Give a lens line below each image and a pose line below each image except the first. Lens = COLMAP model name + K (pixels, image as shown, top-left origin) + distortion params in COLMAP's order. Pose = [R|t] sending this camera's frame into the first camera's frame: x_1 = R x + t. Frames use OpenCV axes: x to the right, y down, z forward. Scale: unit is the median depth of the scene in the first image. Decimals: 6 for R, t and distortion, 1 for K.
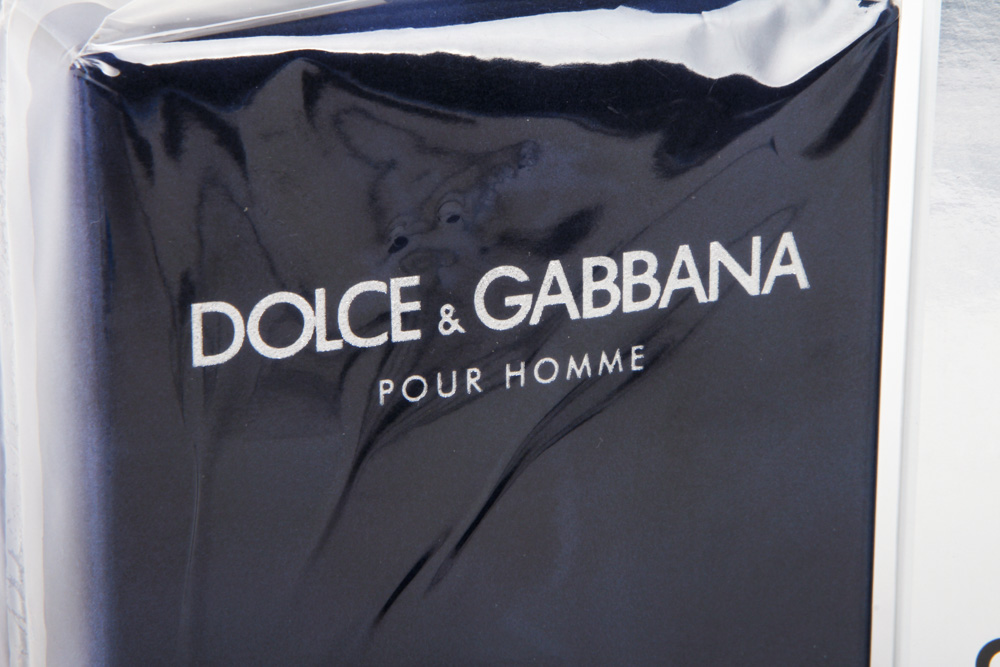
lens RADIAL K [[3363.8, 0, 496.5], [0, 3363.8, 332.0], [0, 0, 1]] dist [0.353049, 0.000000]
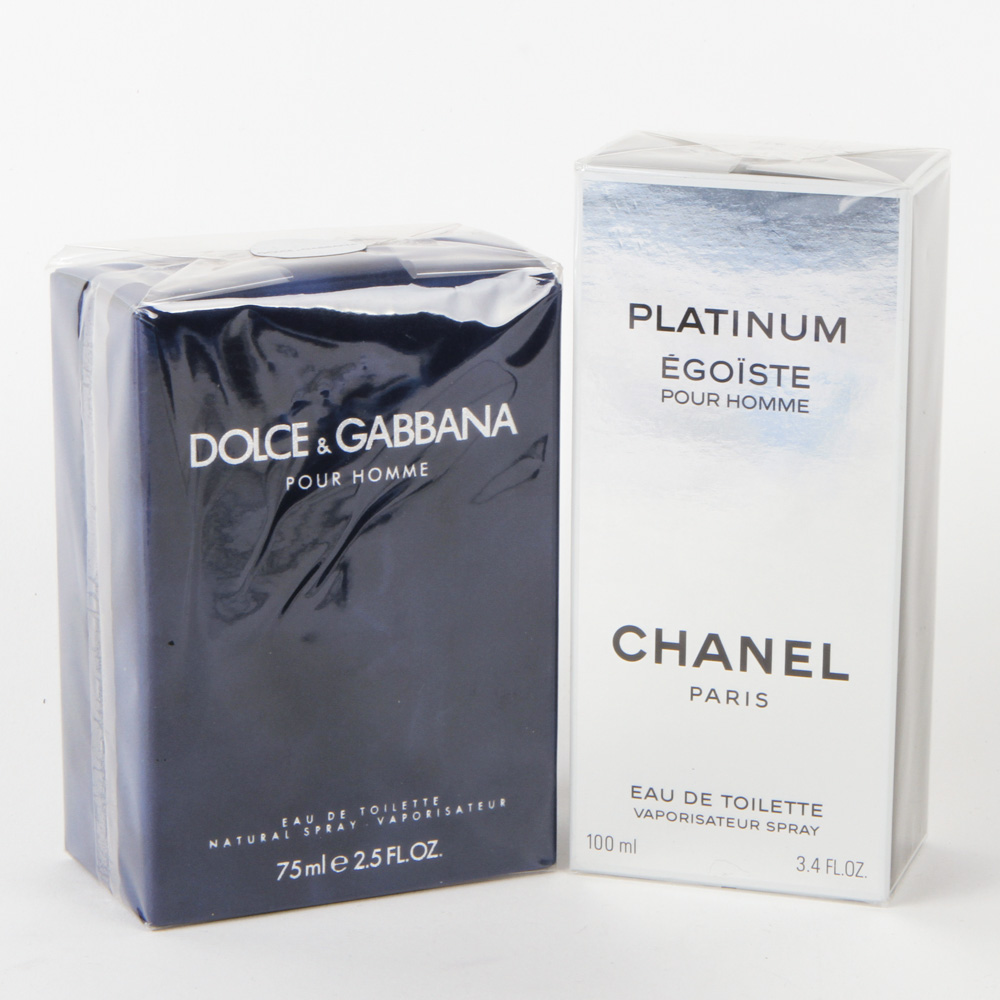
lens RADIAL K [[3329.6, 0, 499.8], [0, 3329.6, 498.1], [0, 0, 1]] dist [-0.028837, 0.000000]
pose [[0.999564, -0.005784, 0.028961, 0.030703], [0.006887, 0.999250, -0.038115, 0.096750], [-0.028718, 0.038298, 0.998854, -0.874709]]
